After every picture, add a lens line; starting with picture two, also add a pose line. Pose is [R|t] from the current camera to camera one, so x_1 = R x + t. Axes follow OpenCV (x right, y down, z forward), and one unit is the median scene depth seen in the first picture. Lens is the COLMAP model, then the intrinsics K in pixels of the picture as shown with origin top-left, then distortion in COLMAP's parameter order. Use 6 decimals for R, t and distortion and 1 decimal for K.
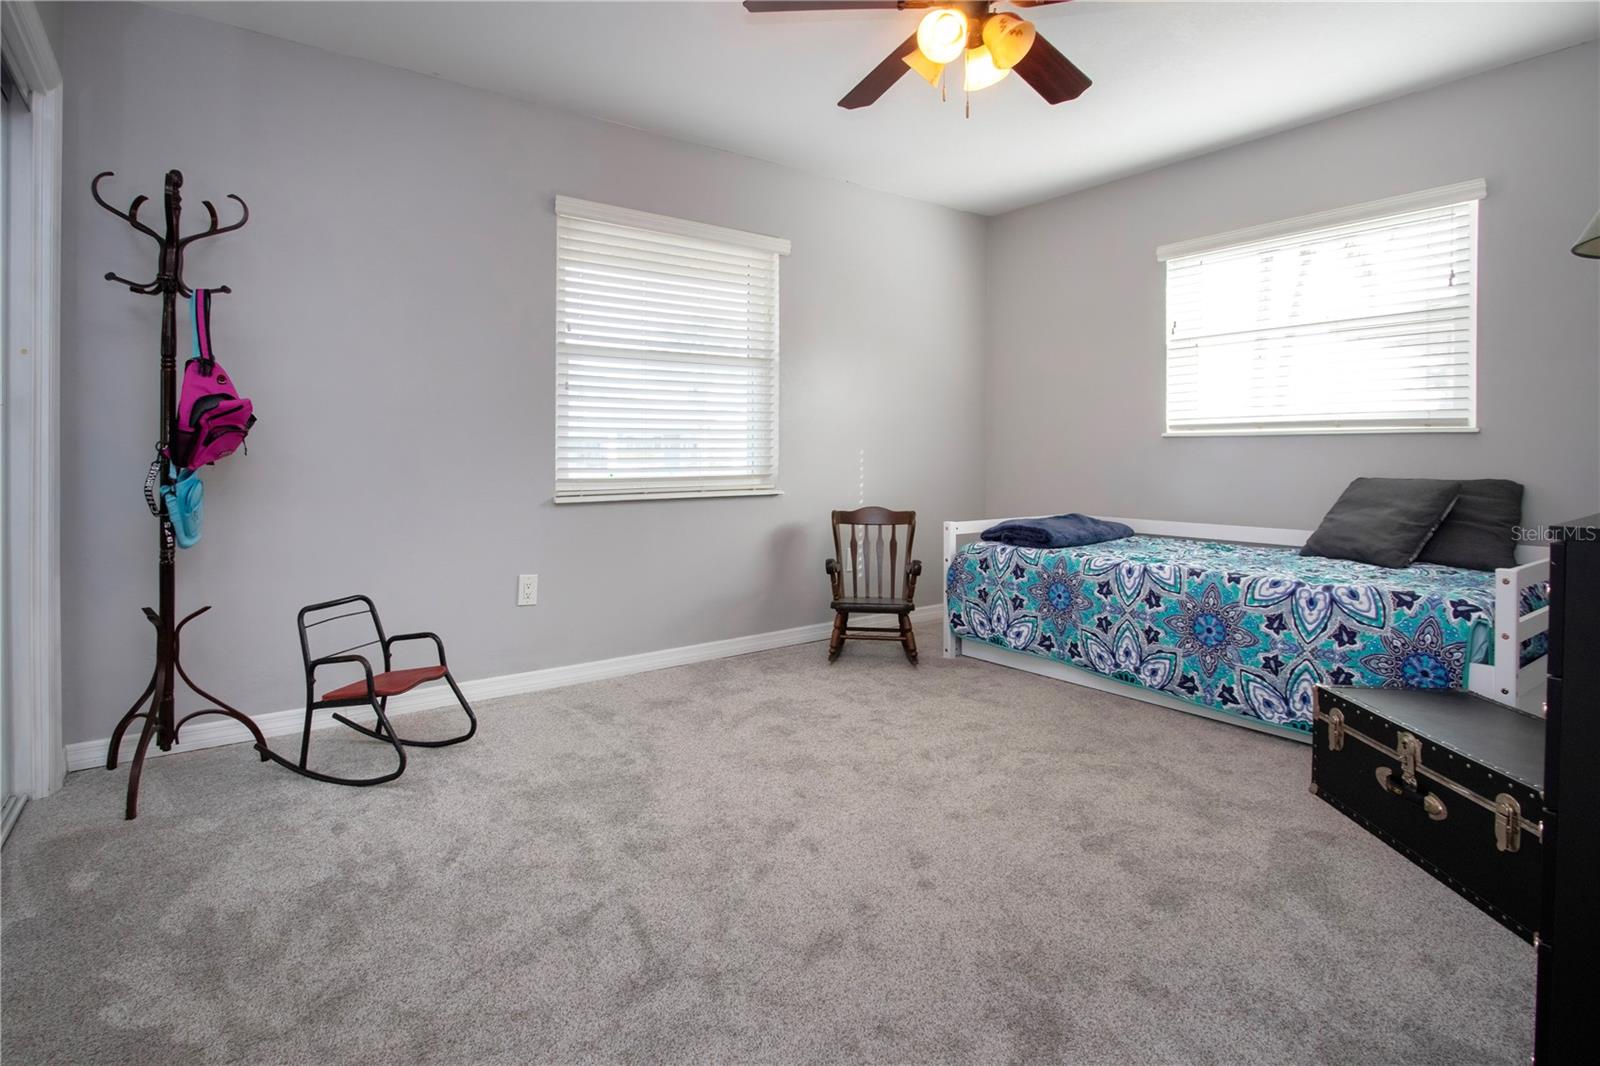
lens RADIAL K [[786.6, 0, 742.5], [0, 786.6, 477.8], [0, 0, 1]] dist [-0.003702, 0.001403]
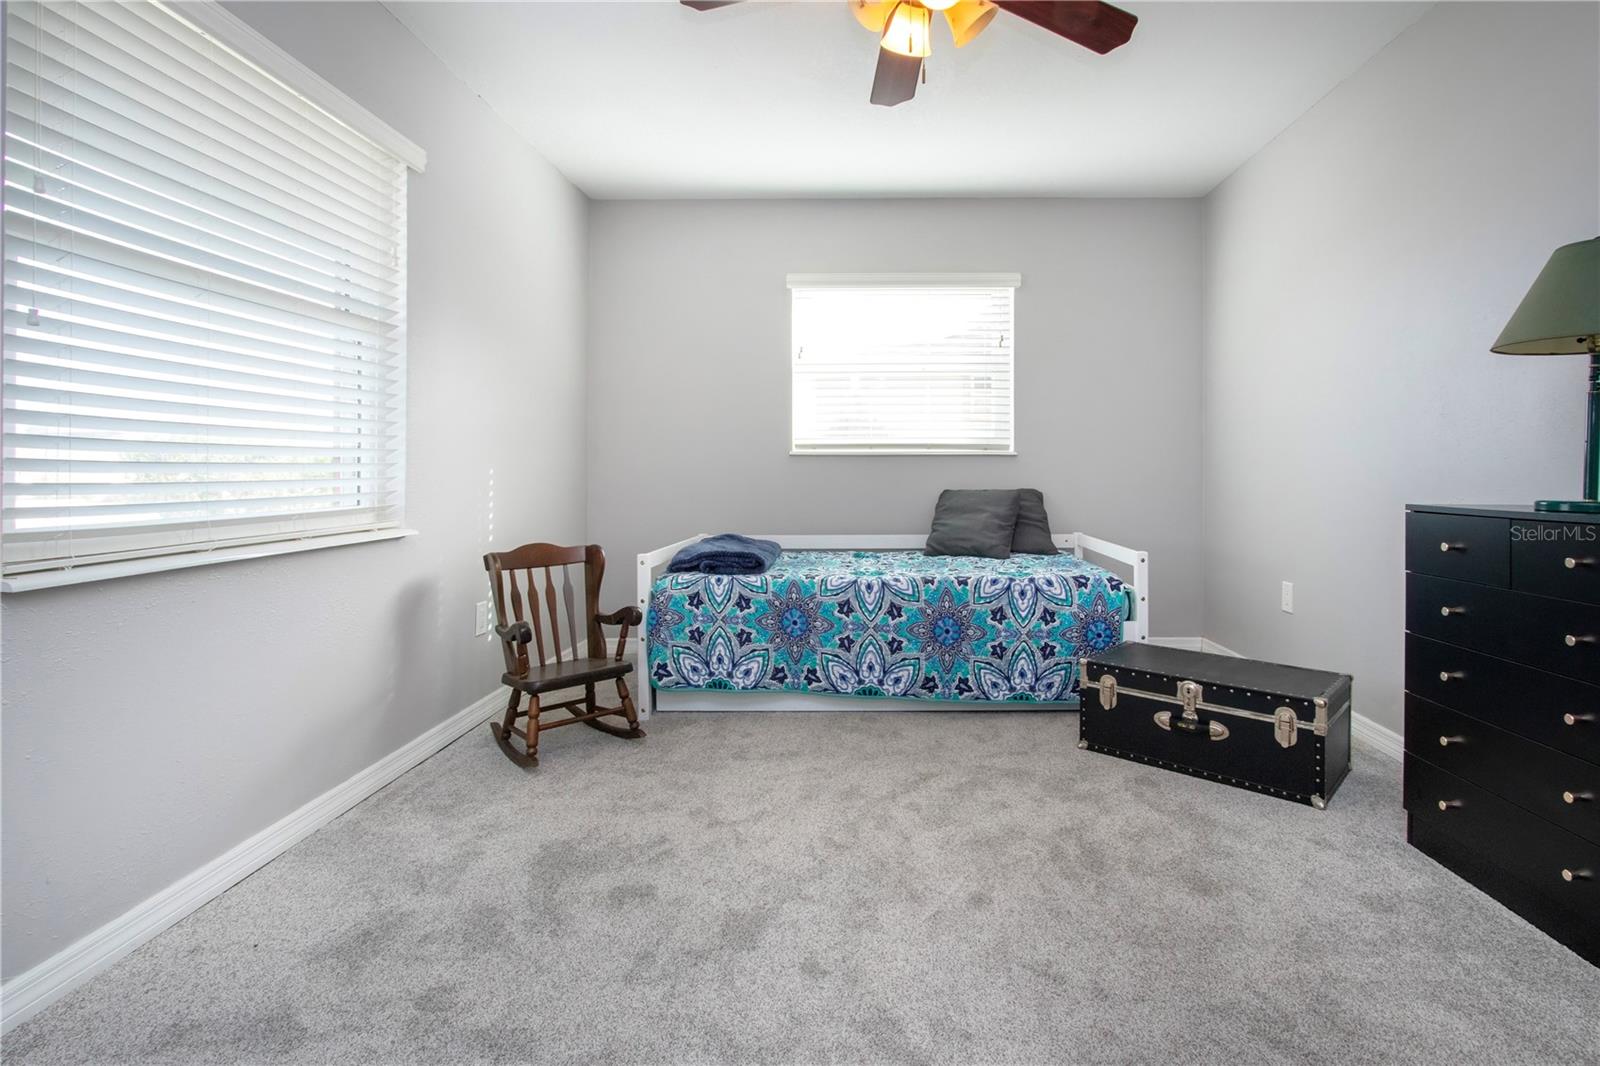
lens RADIAL K [[786.6, 0, 742.5], [0, 786.6, 477.8], [0, 0, 1]] dist [-0.003702, 0.001403]
pose [[0.579903, -0.010097, 0.814623, -0.442192], [0.027130, 0.999608, -0.006923, -0.020210], [-0.814233, 0.026116, 0.579950, 0.549918]]
